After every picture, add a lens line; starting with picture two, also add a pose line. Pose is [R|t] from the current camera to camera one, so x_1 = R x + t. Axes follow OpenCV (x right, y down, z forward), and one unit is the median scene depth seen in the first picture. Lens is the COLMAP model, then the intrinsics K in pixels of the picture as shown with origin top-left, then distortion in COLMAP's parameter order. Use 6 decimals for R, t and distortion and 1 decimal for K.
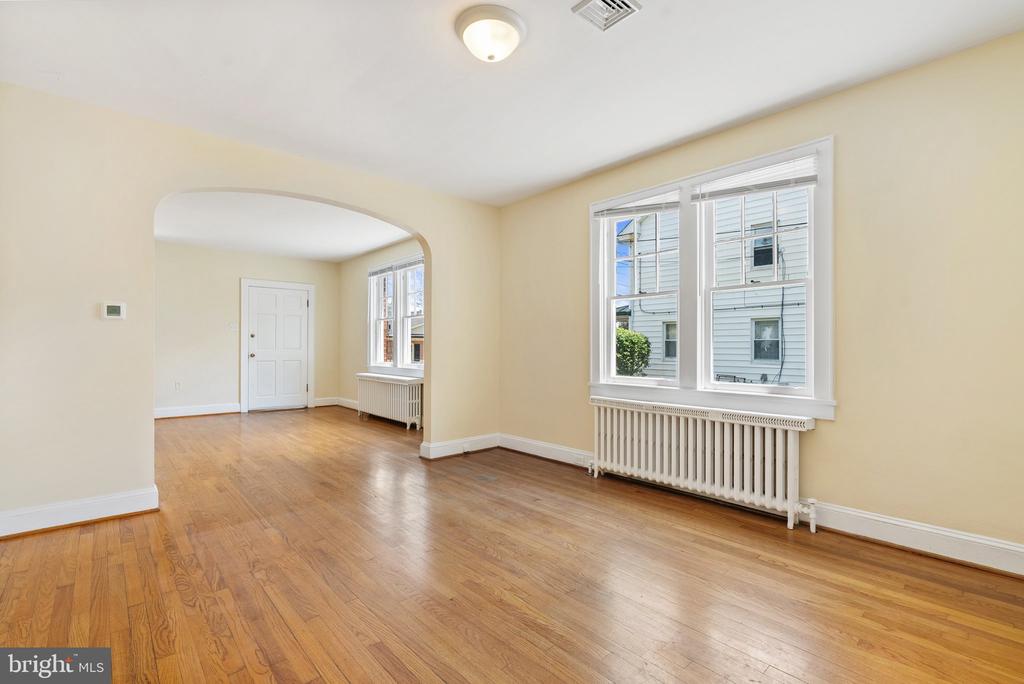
lens RADIAL K [[469.1, 0, 513.4], [0, 469.1, 345.9], [0, 0, 1]] dist [-0.008357, 0.001716]
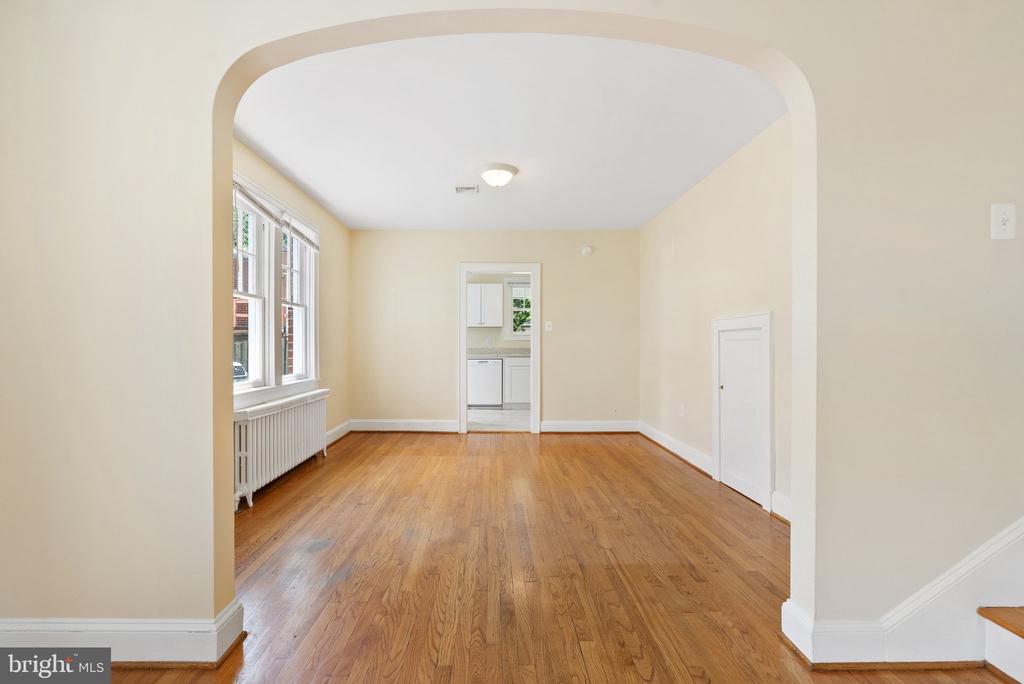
lens RADIAL K [[469.1, 0, 508.9], [0, 469.1, 346.1], [0, 0, 1]] dist [-0.008357, 0.001716]
pose [[-0.768940, -0.001599, 0.639319, -0.815123], [-0.000274, 0.999998, 0.002171, -0.005927], [-0.639321, 0.001494, -0.768938, 1.553498]]
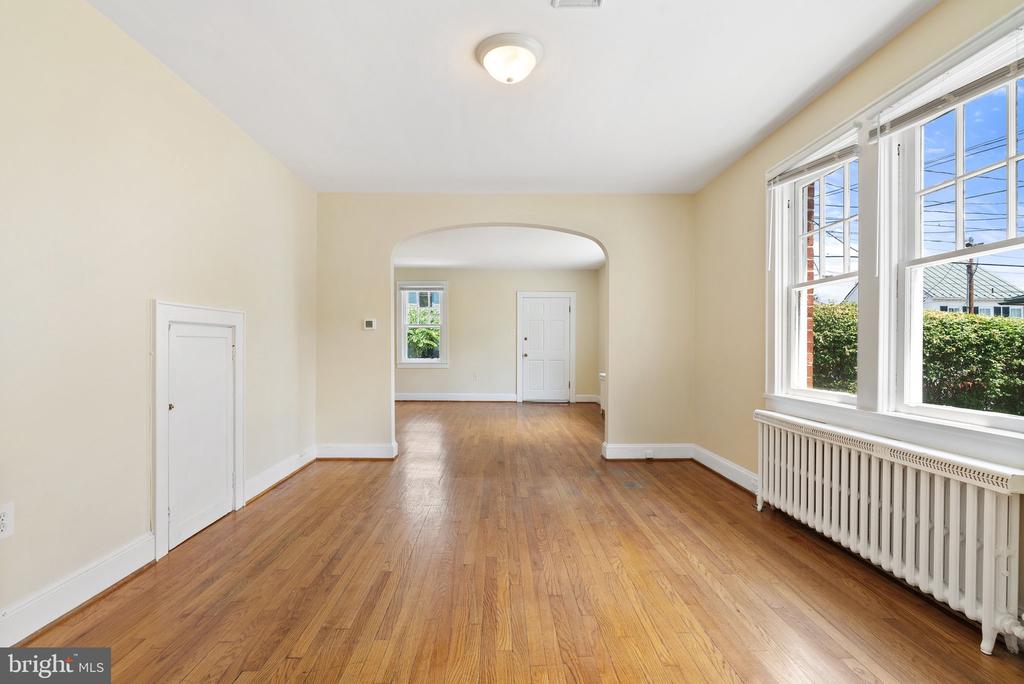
lens RADIAL K [[469.1, 0, 500.0], [0, 469.1, 354.0], [0, 0, 1]] dist [-0.008357, 0.001716]
pose [[0.748668, 0.011186, -0.662850, 0.430471], [-0.001988, 0.999891, 0.014628, -0.000961], [0.662942, -0.009634, 0.748609, 0.115838]]
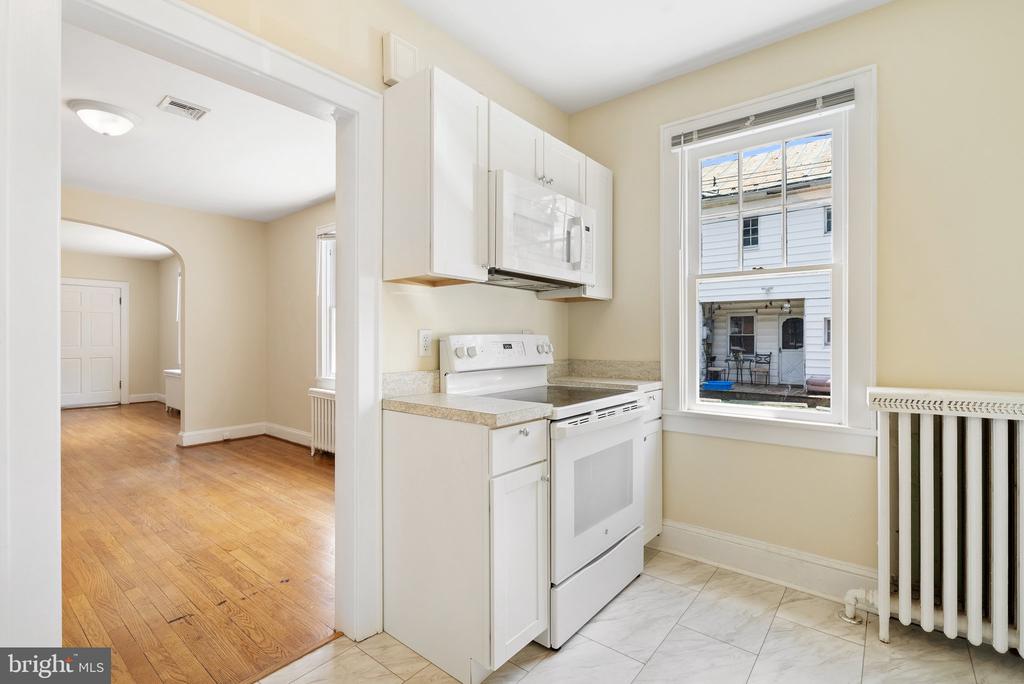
lens RADIAL K [[469.1, 0, 527.1], [0, 469.1, 339.9], [0, 0, 1]] dist [-0.008357, 0.001716]
pose [[0.984575, 0.002150, 0.174947, 0.590292], [-0.002685, 0.999992, 0.002822, -0.028134], [-0.174940, -0.003248, 0.984574, -0.338862]]
